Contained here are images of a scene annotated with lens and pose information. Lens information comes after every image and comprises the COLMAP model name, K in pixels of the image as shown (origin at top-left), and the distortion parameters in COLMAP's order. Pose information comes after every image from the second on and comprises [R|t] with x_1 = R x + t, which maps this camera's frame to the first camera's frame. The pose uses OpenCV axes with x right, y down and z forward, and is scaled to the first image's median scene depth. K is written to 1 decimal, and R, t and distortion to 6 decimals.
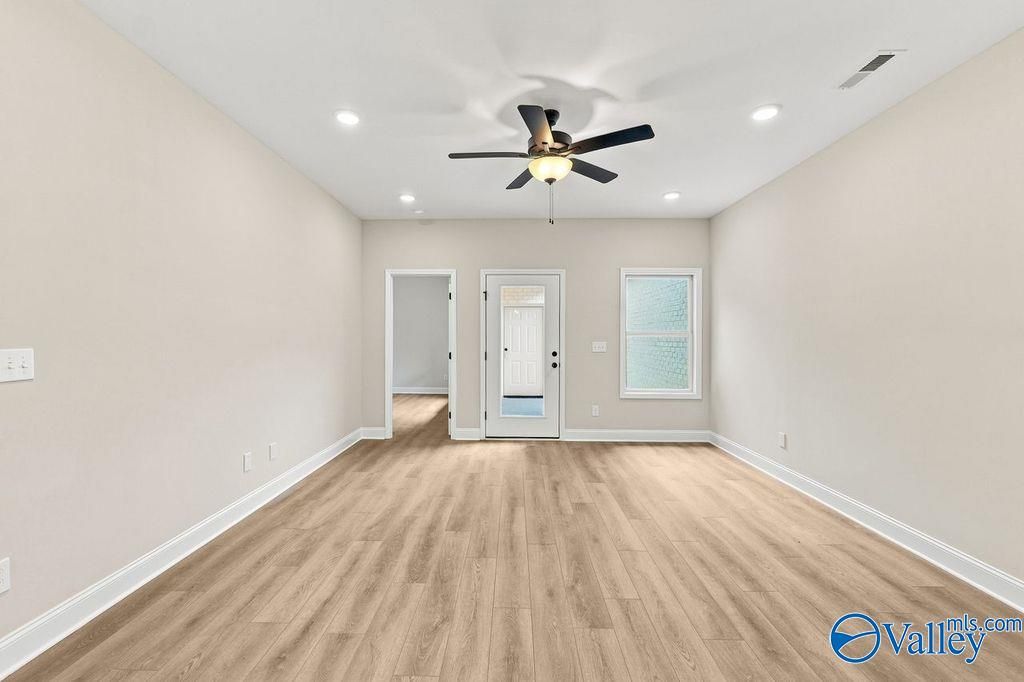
lens RADIAL K [[431.3, 0, 510.9], [0, 431.3, 339.9], [0, 0, 1]] dist [-0.000648, -0.000202]
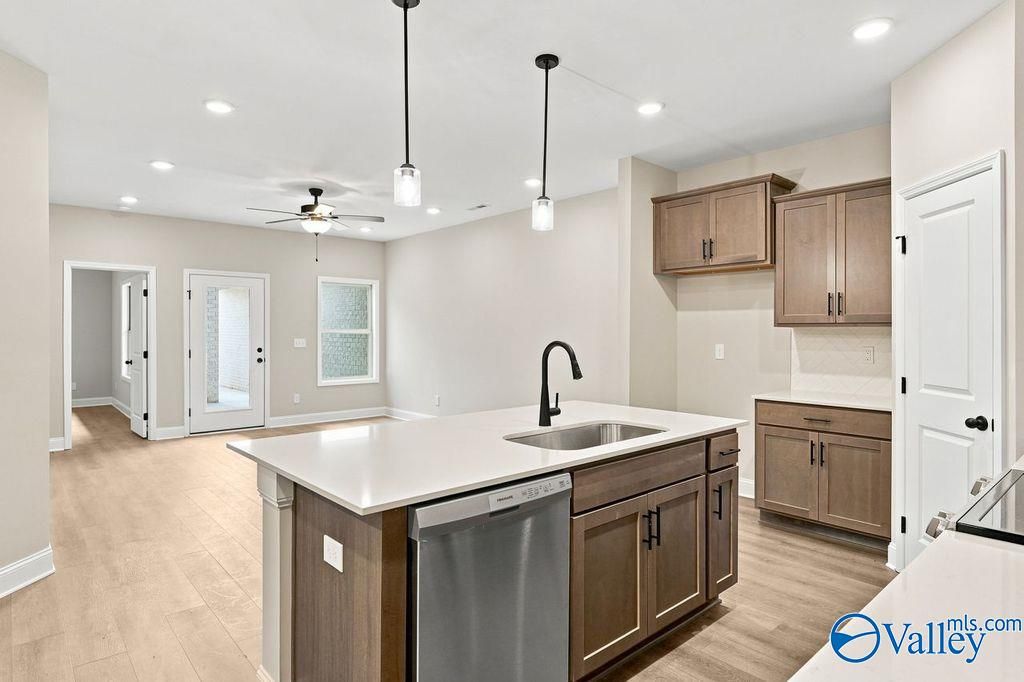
lens RADIAL K [[571.4, 0, 509.2], [0, 571.4, 332.2], [0, 0, 1]] dist [0.000784, 0.000259]
pose [[0.738989, -0.003001, 0.673710, -0.411389], [0.004140, 0.999991, -0.000088, -0.010613], [-0.673704, 0.002854, 0.738996, -0.508481]]
